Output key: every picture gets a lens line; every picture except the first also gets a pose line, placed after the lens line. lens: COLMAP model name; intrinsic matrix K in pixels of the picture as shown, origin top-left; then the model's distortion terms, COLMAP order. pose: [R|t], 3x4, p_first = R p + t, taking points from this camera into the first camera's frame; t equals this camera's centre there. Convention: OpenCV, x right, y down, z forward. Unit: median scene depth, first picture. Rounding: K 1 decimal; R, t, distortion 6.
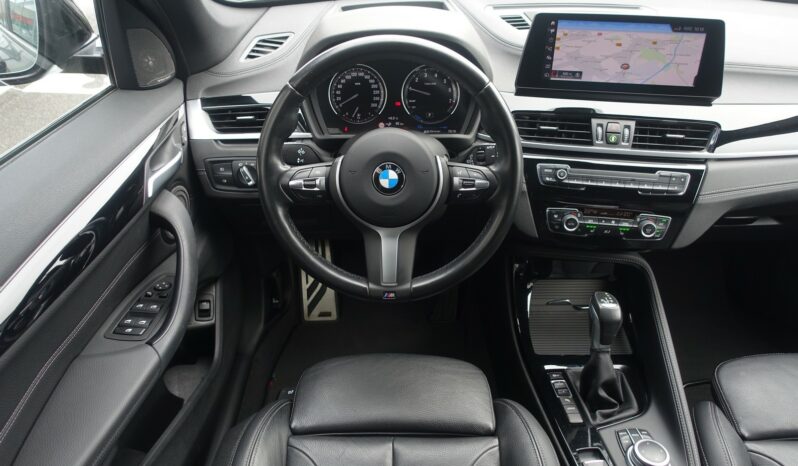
lens RADIAL K [[549.6, 0, 399.0], [0, 549.6, 233.0], [0, 0, 1]] dist [-0.003068, 0.000004]
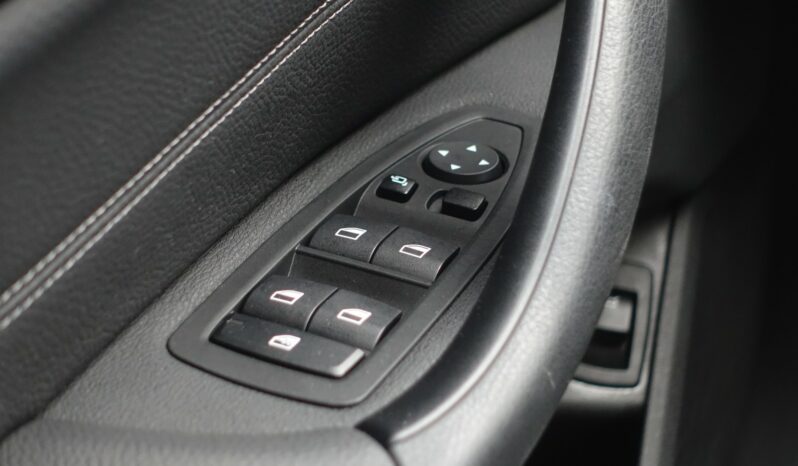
lens RADIAL K [[1964.2, 0, 399.0], [0, 1964.2, 233.0], [0, 0, 1]] dist [-0.078749, -0.224892]
pose [[0.906923, 0.167286, -0.386660, -0.170855], [-0.151174, 0.985885, 0.071954, 0.072785], [0.393239, -0.006804, 0.919411, 0.334713]]
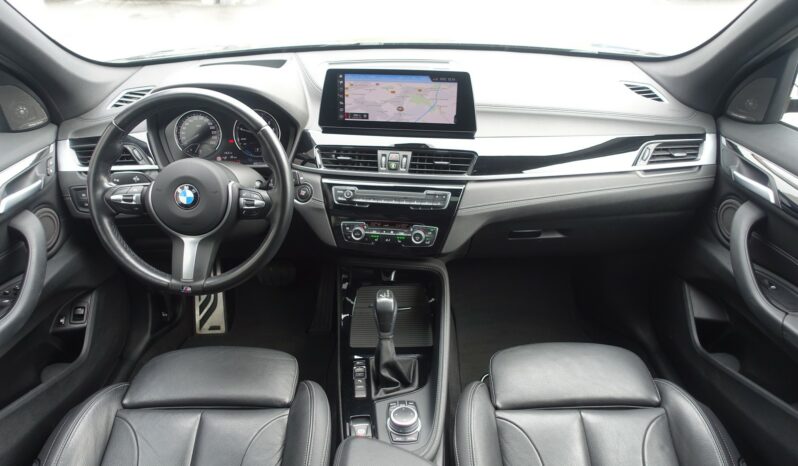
lens RADIAL K [[549.6, 0, 399.0], [0, 549.6, 233.0], [0, 0, 1]] dist [-0.003068, 0.000004]
pose [[0.999912, -0.012889, -0.003194, 0.414318], [0.012579, 0.996459, -0.083139, 0.085844], [0.004254, 0.083092, 0.996533, -0.234016]]
